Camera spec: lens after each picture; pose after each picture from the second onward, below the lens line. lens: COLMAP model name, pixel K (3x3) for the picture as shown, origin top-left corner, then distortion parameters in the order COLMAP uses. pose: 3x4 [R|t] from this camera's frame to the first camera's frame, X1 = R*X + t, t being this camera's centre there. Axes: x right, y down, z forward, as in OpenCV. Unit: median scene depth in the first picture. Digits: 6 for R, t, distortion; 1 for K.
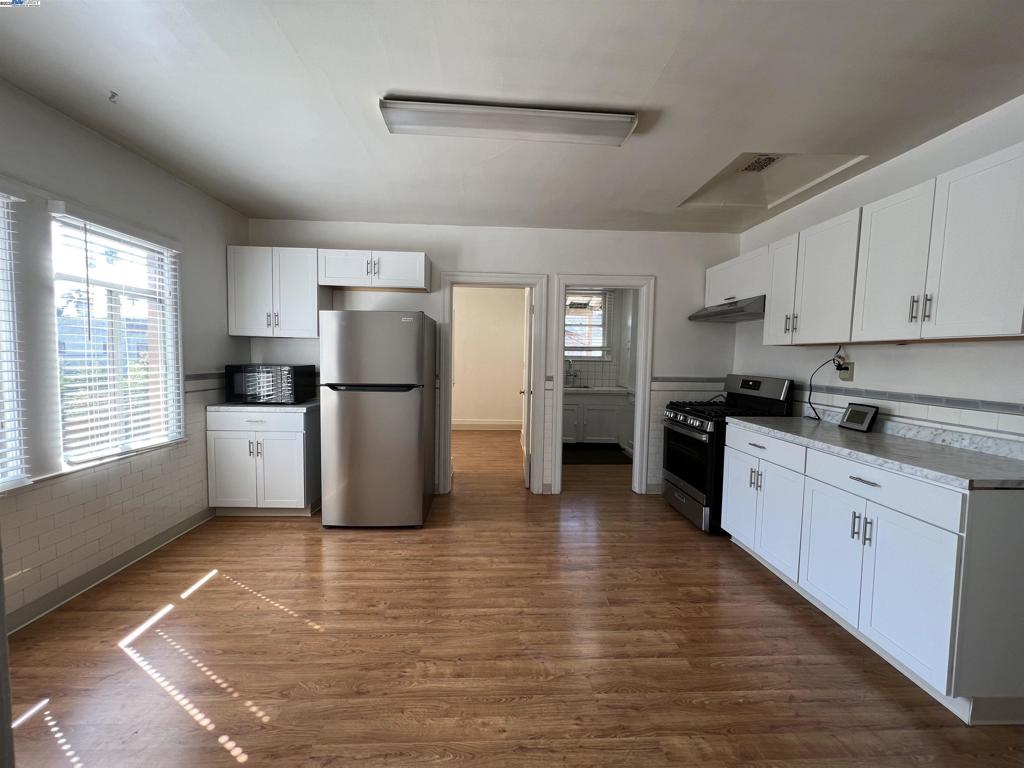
lens RADIAL K [[410.3, 0, 510.4], [0, 410.3, 384.9], [0, 0, 1]] dist [-0.000728, 0.000388]
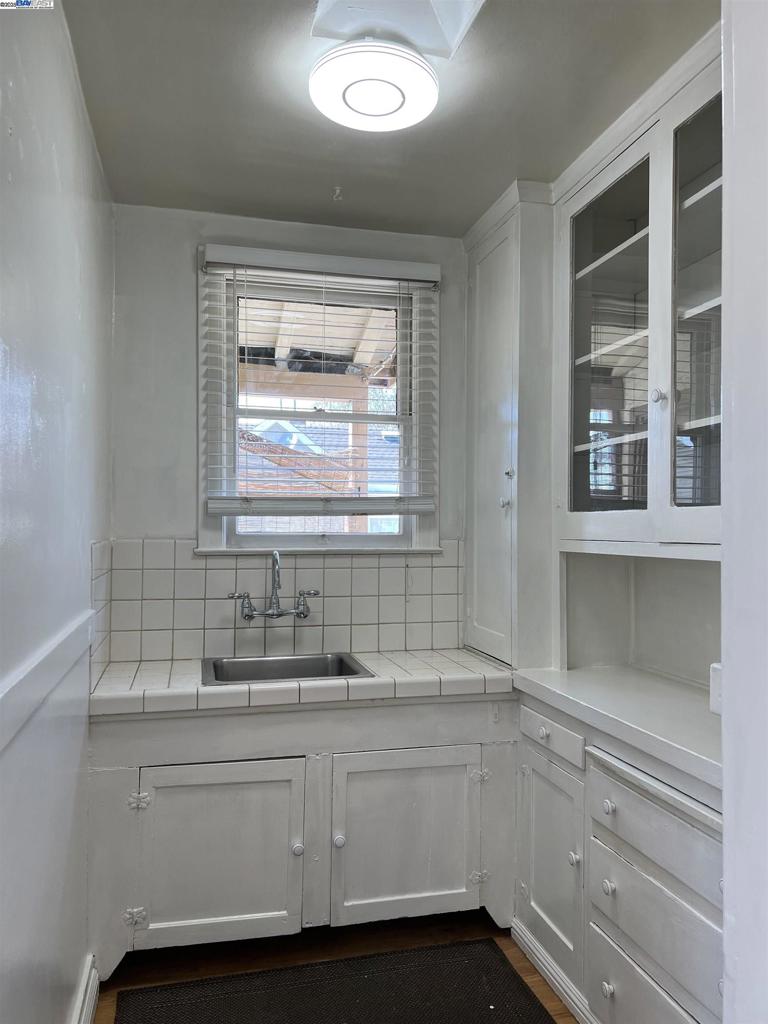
lens RADIAL K [[773.7, 0, 385.0], [0, 773.7, 513.2], [0, 0, 1]] dist [-0.003248, -0.000400]
pose [[0.979215, -0.012759, 0.202422, 0.279613], [0.028836, 0.996639, -0.076675, -0.112470], [-0.200763, 0.080918, 0.976292, 1.283932]]
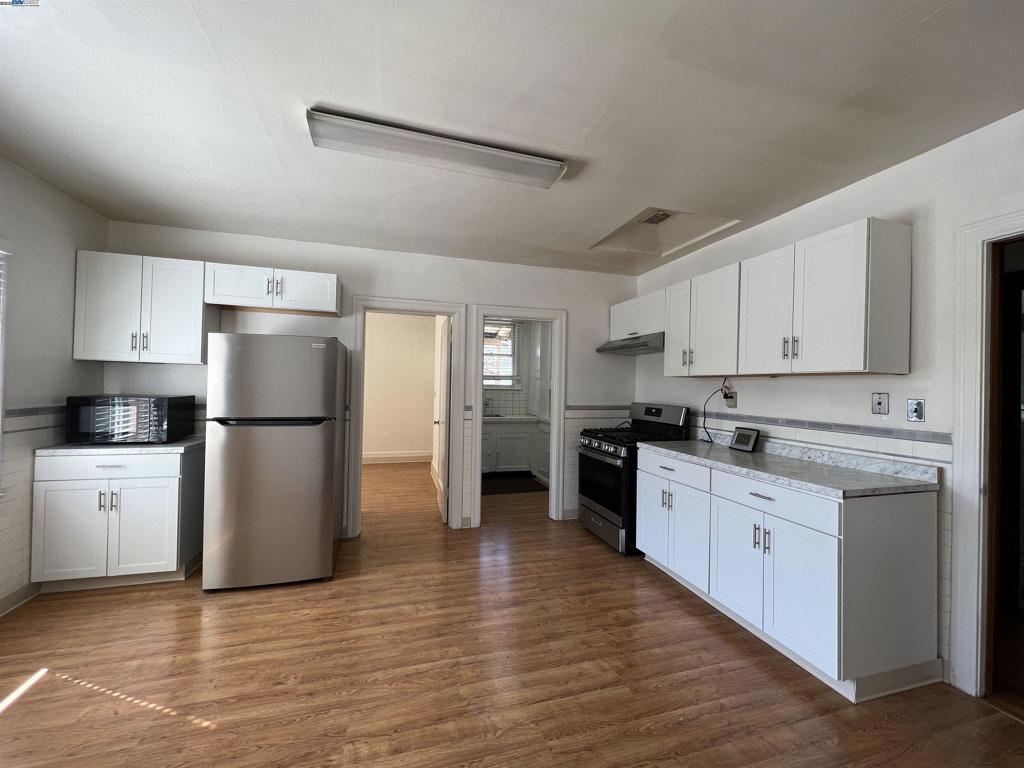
lens RADIAL K [[412.5, 0, 513.0], [0, 412.5, 384.9], [0, 0, 1]] dist [-0.000265, 0.000222]
pose [[0.970291, 0.001897, 0.241932, -0.054866], [0.014587, 0.997692, -0.066324, -0.005833], [-0.241500, 0.067882, 0.968024, 0.018686]]
